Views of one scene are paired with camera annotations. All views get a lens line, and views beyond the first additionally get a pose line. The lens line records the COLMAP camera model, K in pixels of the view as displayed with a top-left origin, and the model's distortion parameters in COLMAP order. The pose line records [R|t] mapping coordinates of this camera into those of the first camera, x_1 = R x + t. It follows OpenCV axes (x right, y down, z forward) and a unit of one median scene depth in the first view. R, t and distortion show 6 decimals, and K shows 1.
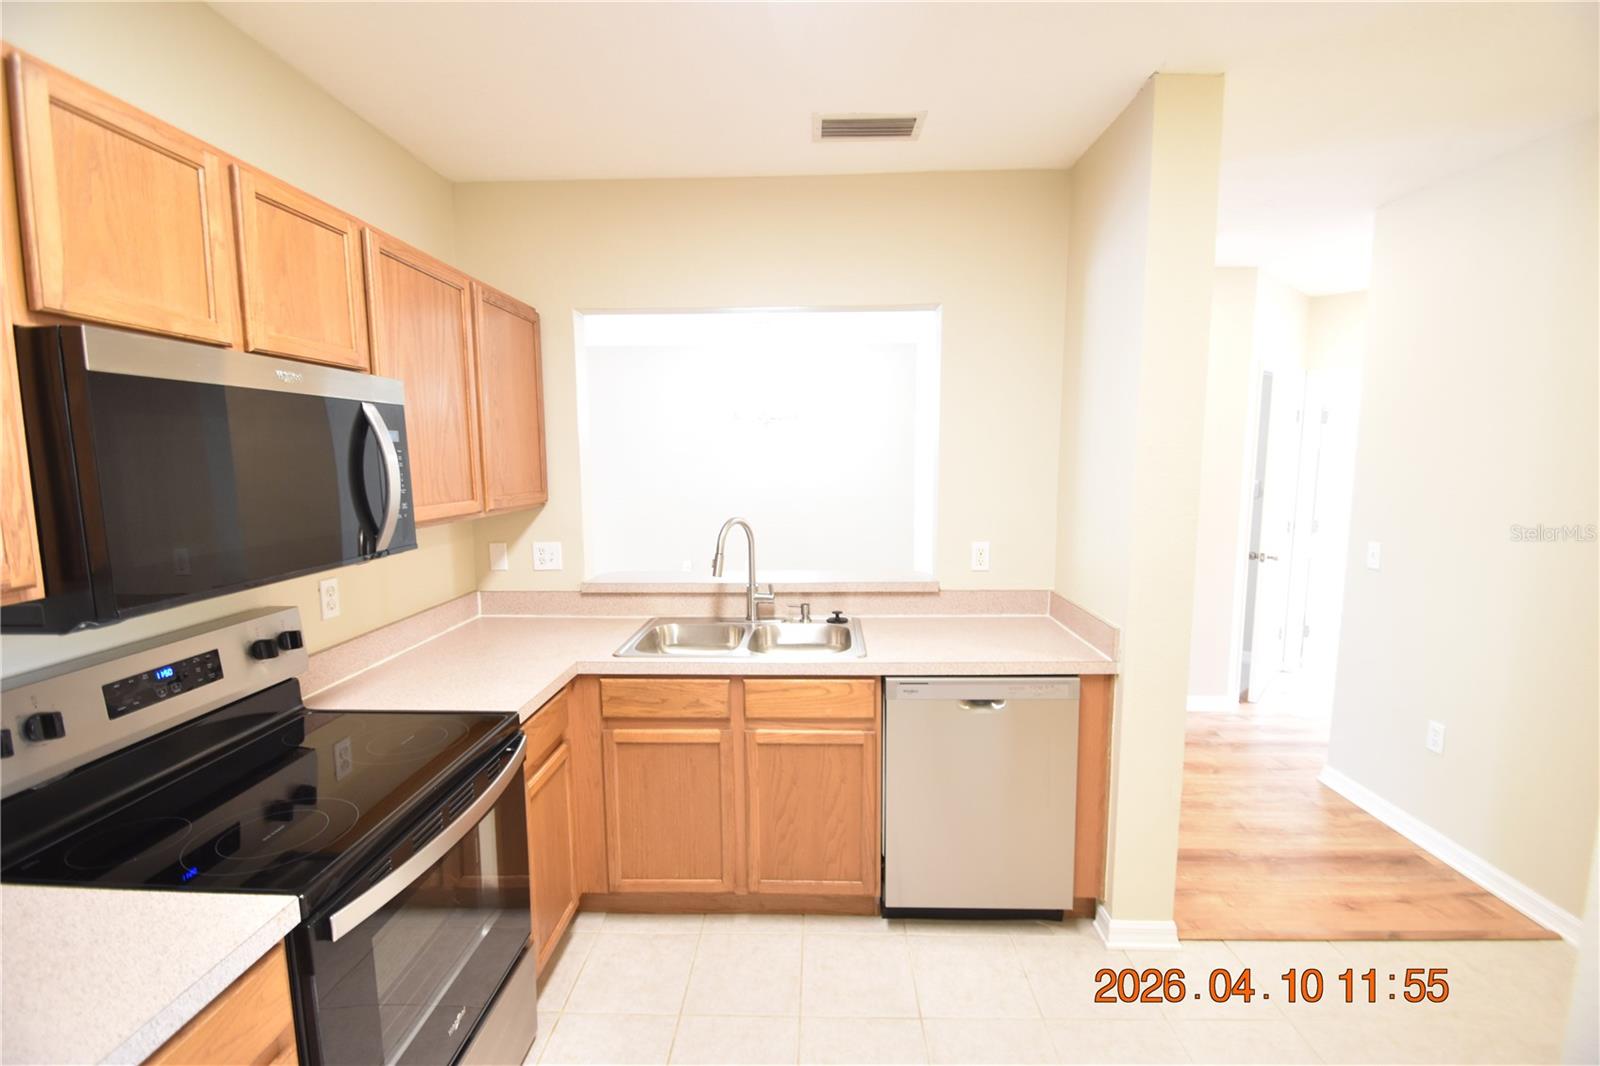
lens RADIAL K [[698.1, 0, 797.8], [0, 698.1, 537.3], [0, 0, 1]] dist [0.014569, -0.017647]
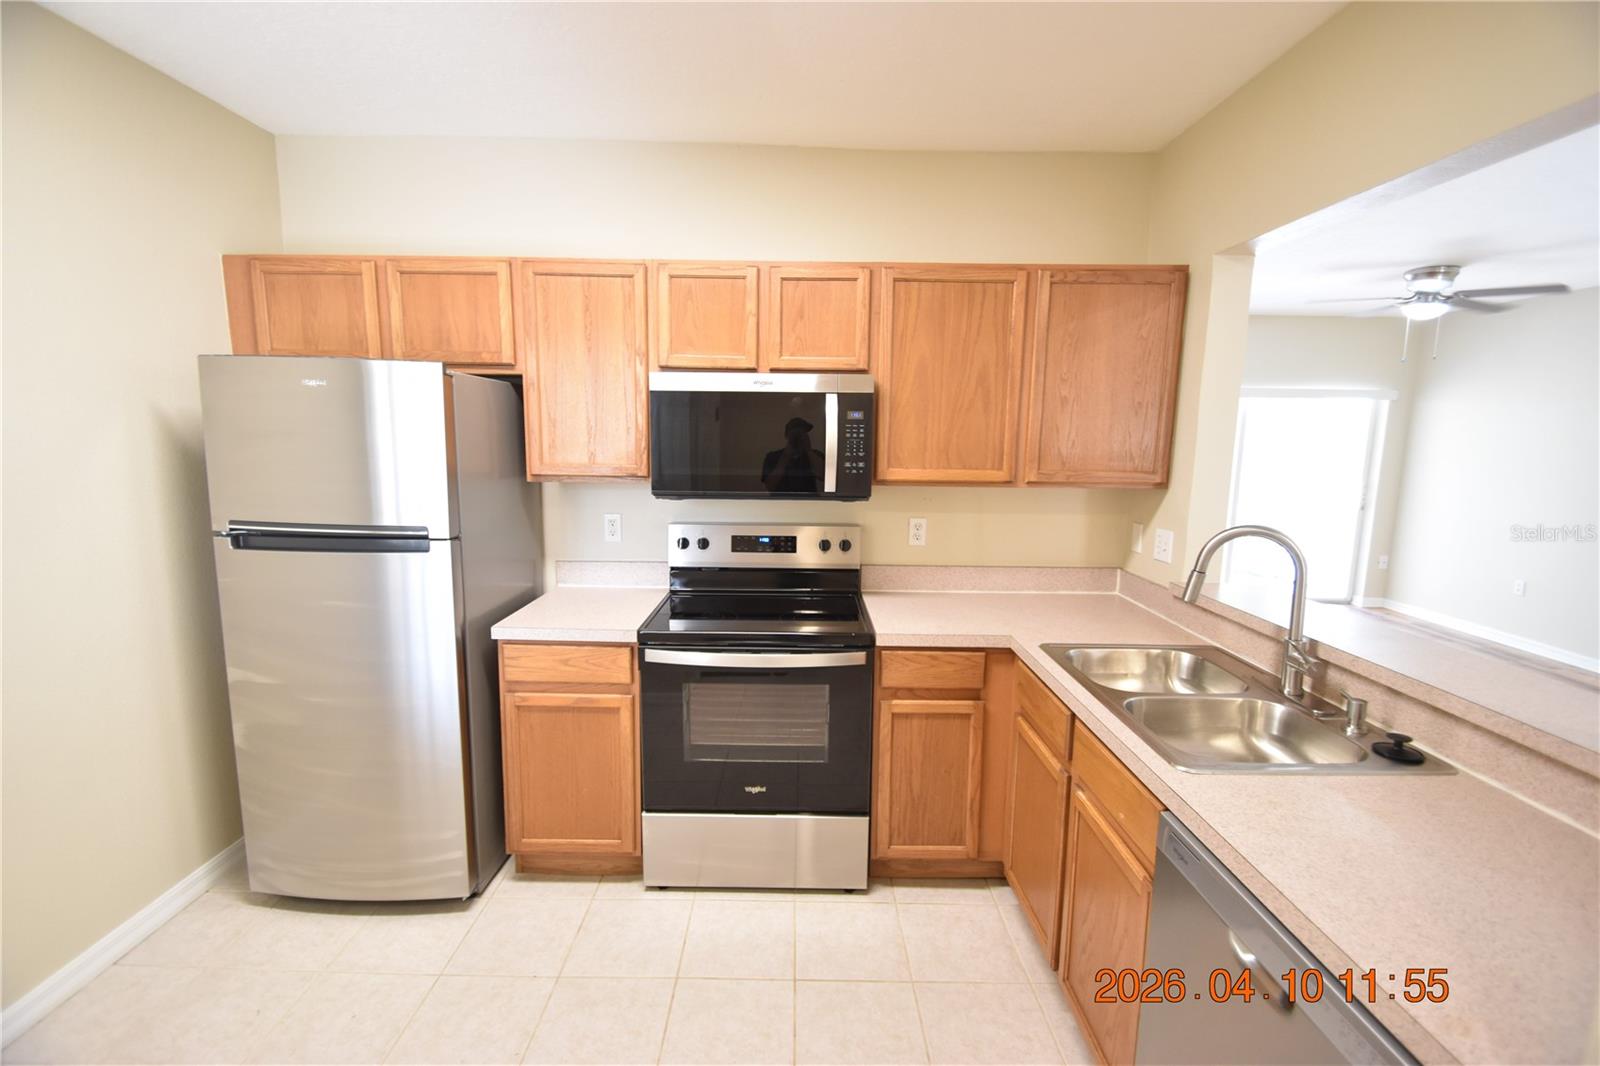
lens RADIAL K [[698.1, 0, 797.8], [0, 698.1, 537.3], [0, 0, 1]] dist [0.014569, -0.017647]
pose [[0.030540, 0.153029, -0.987750, 0.723662], [-0.127230, 0.980767, 0.148013, -0.079699], [0.991403, 0.121151, 0.049423, 0.697909]]
